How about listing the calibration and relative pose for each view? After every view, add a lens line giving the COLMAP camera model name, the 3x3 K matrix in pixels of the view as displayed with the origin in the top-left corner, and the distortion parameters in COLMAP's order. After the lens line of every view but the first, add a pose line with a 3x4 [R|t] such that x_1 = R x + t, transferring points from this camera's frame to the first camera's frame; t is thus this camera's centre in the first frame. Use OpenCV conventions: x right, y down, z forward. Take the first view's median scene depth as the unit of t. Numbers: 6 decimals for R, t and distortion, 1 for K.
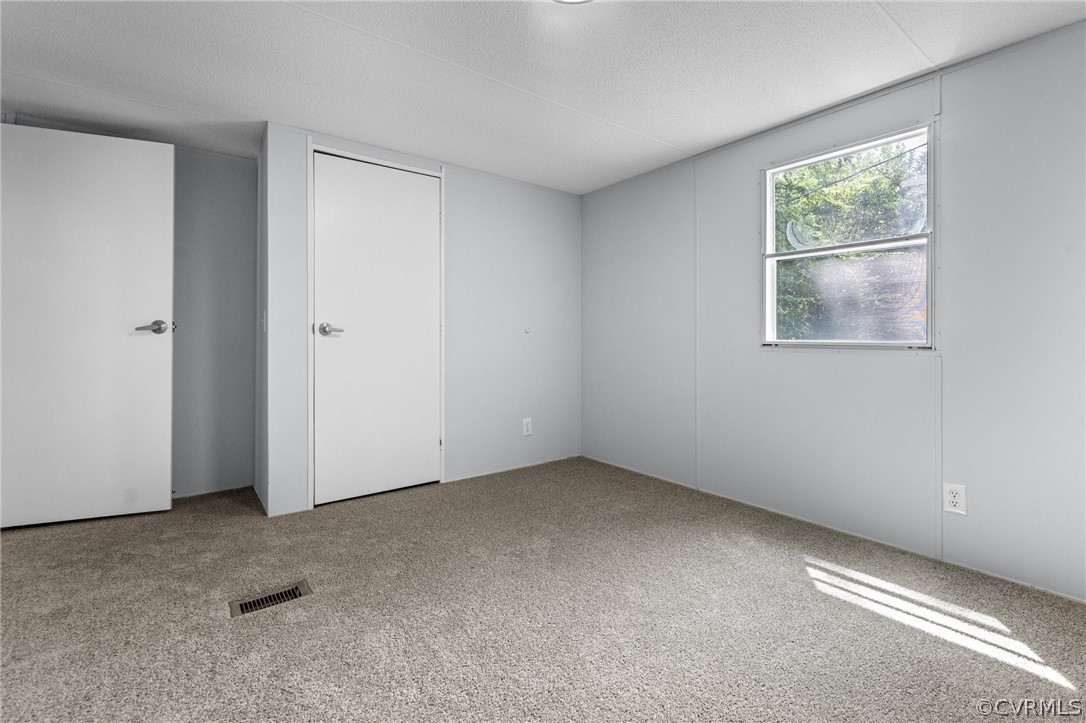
lens RADIAL K [[484.2, 0, 537.4], [0, 484.2, 335.0], [0, 0, 1]] dist [-0.000732, -0.000063]
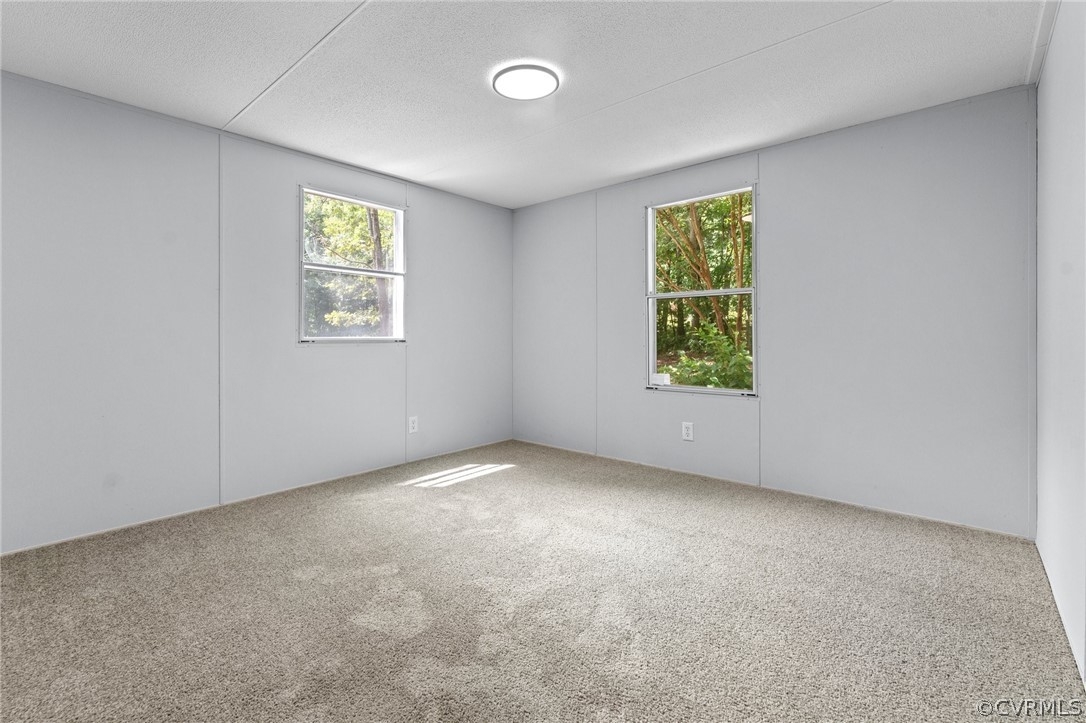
lens RADIAL K [[484.2, 0, 537.4], [0, 484.2, 335.0], [0, 0, 1]] dist [-0.000732, -0.000063]
pose [[-0.190800, -0.001203, 0.981628, -0.932083], [-0.004751, 0.999989, 0.000302, 0.003164], [-0.981617, -0.004606, -0.190804, 0.843345]]
